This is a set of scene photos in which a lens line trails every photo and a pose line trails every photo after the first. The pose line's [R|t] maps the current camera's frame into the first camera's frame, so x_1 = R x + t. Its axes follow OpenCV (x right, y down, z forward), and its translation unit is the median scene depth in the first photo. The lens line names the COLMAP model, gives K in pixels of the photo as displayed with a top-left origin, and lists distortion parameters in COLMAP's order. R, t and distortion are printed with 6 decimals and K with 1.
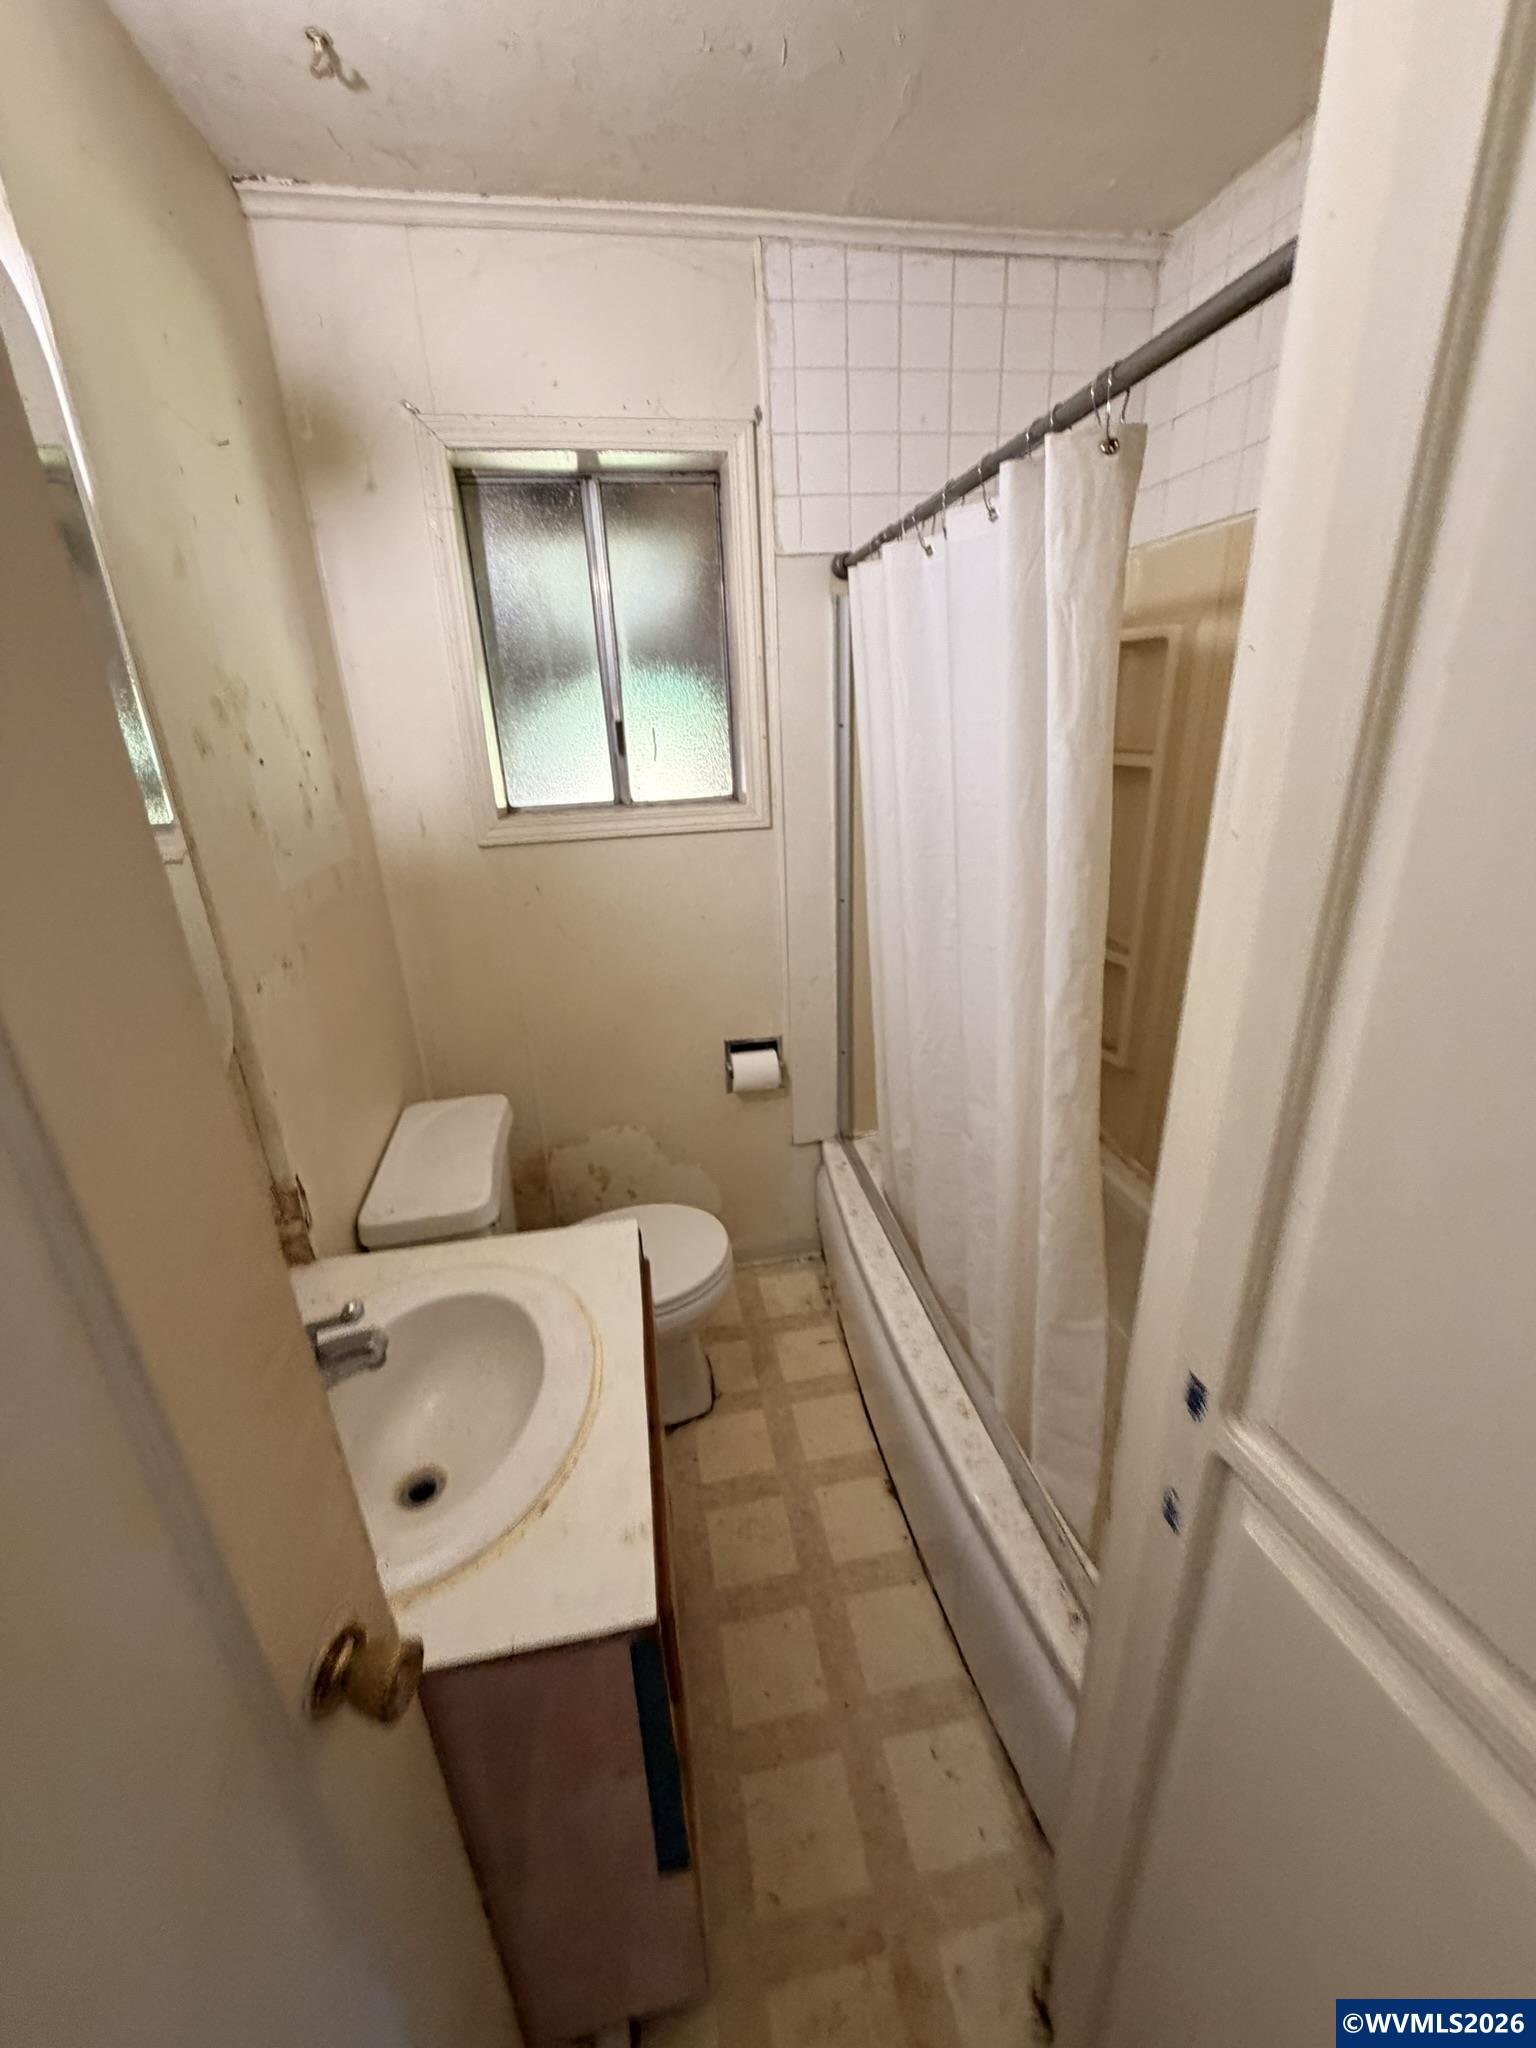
lens RADIAL K [[811.6, 0, 770.9], [0, 811.6, 1019.8], [0, 0, 1]] dist [-0.000671, 0.000042]
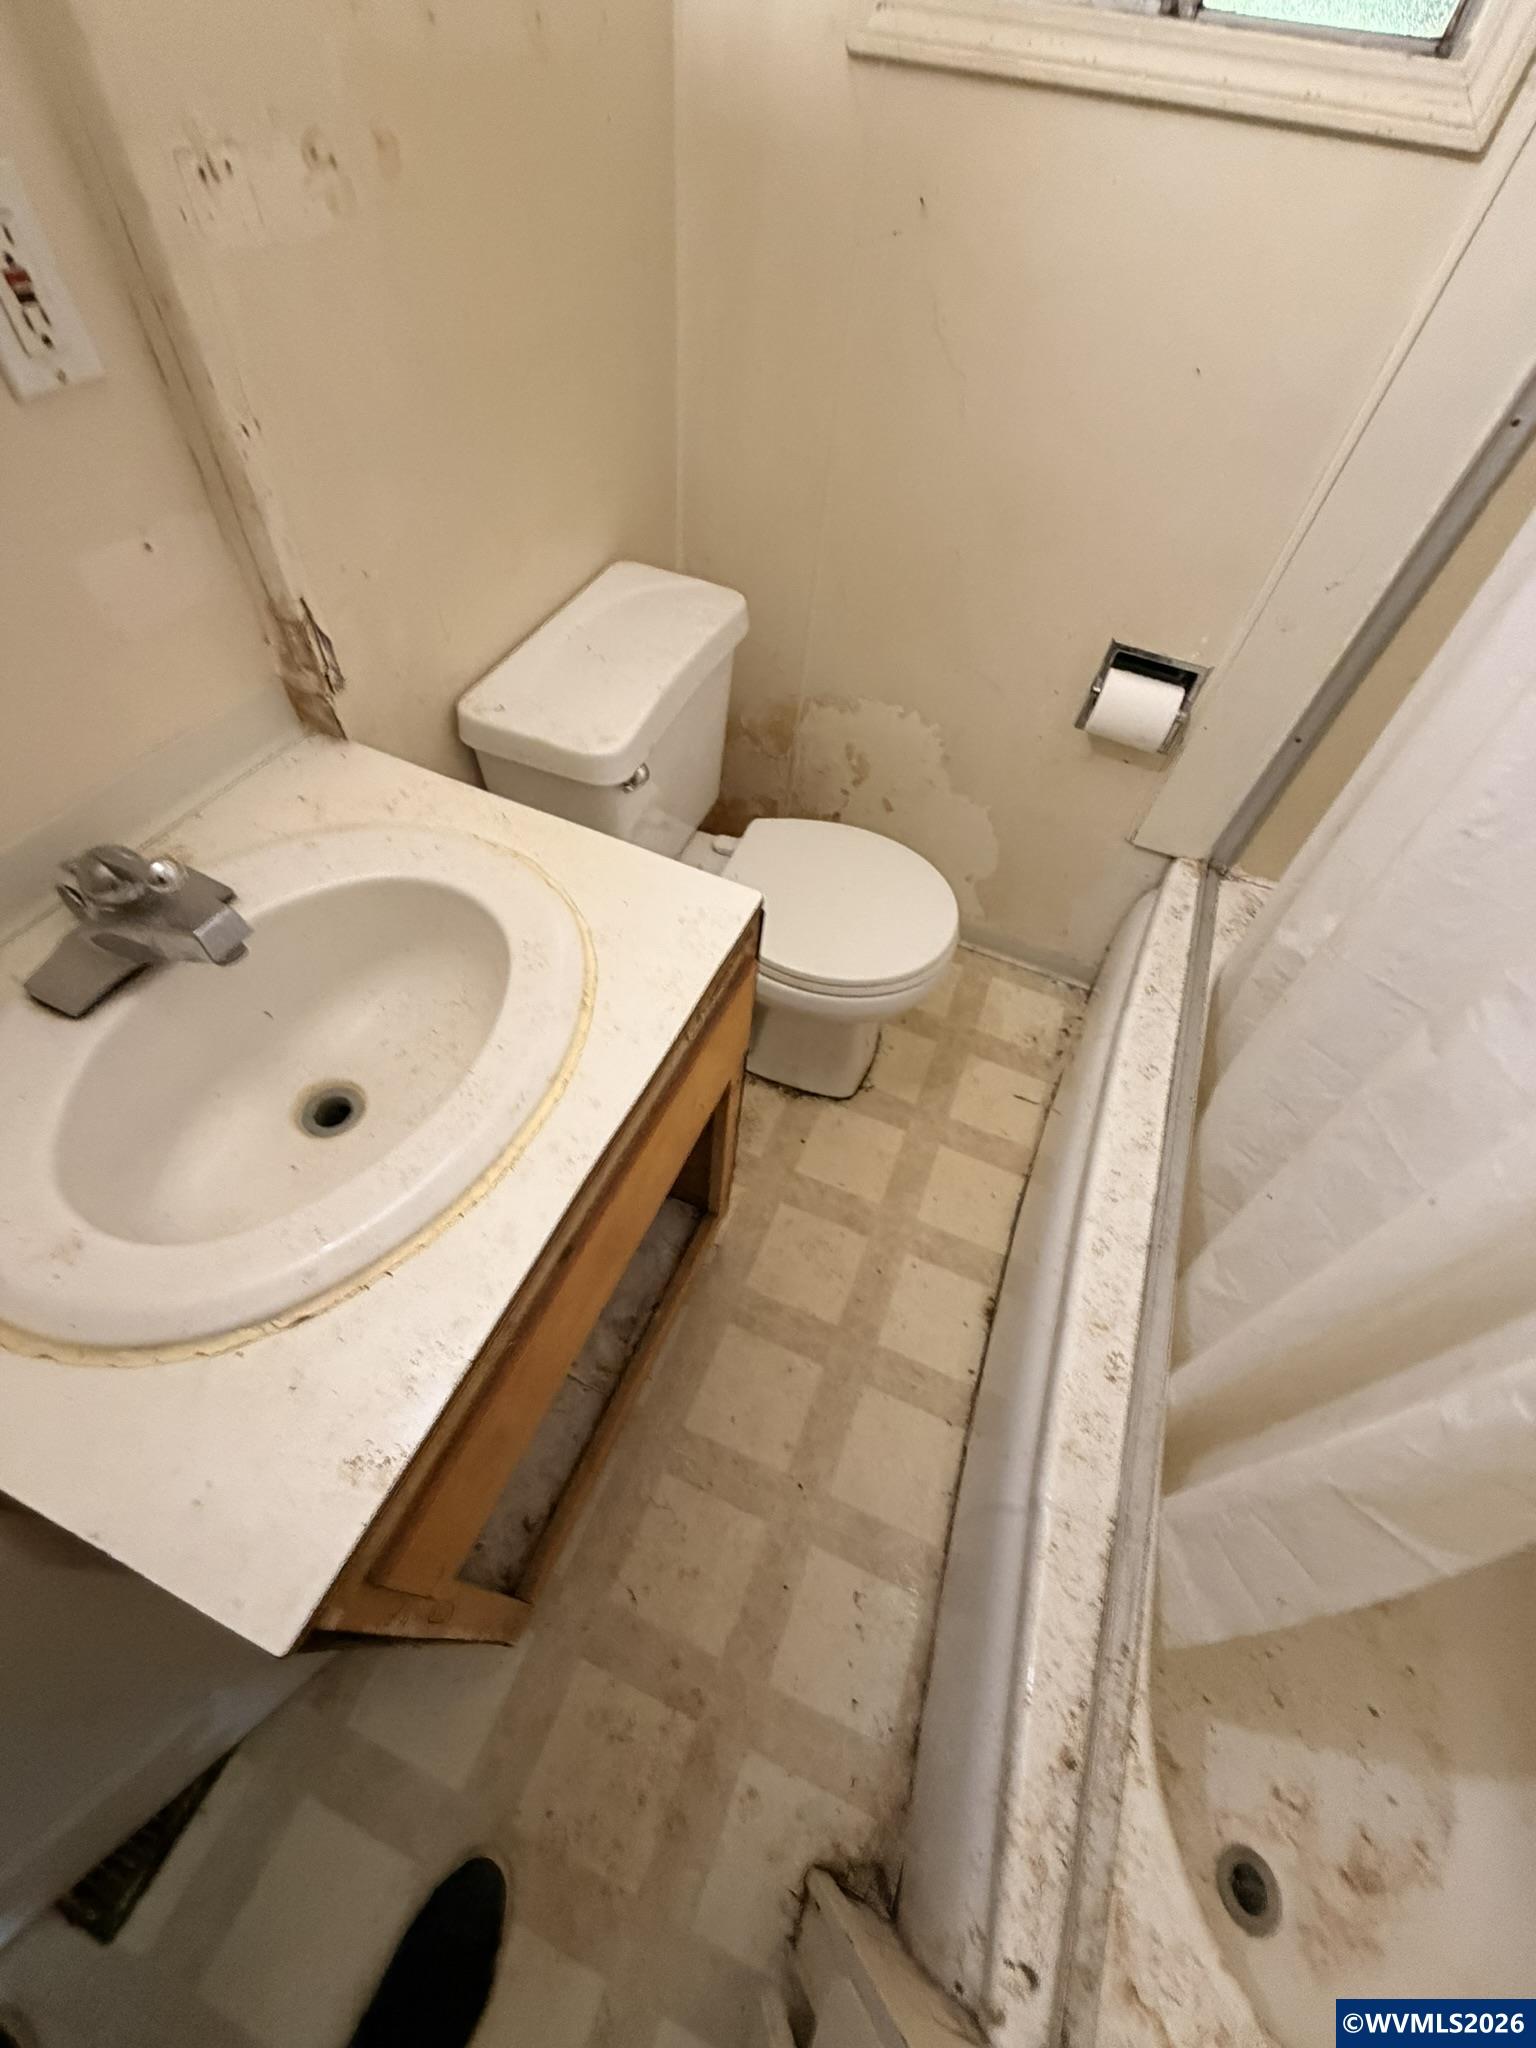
lens RADIAL K [[811.6, 0, 776.6], [0, 811.6, 1011.2], [0, 0, 1]] dist [-0.000671, 0.000042]
pose [[0.830482, 0.499946, -0.245670, 0.023009], [-0.309772, 0.781031, 0.542247, -0.009199], [0.462970, -0.374224, 0.803502, 0.355699]]
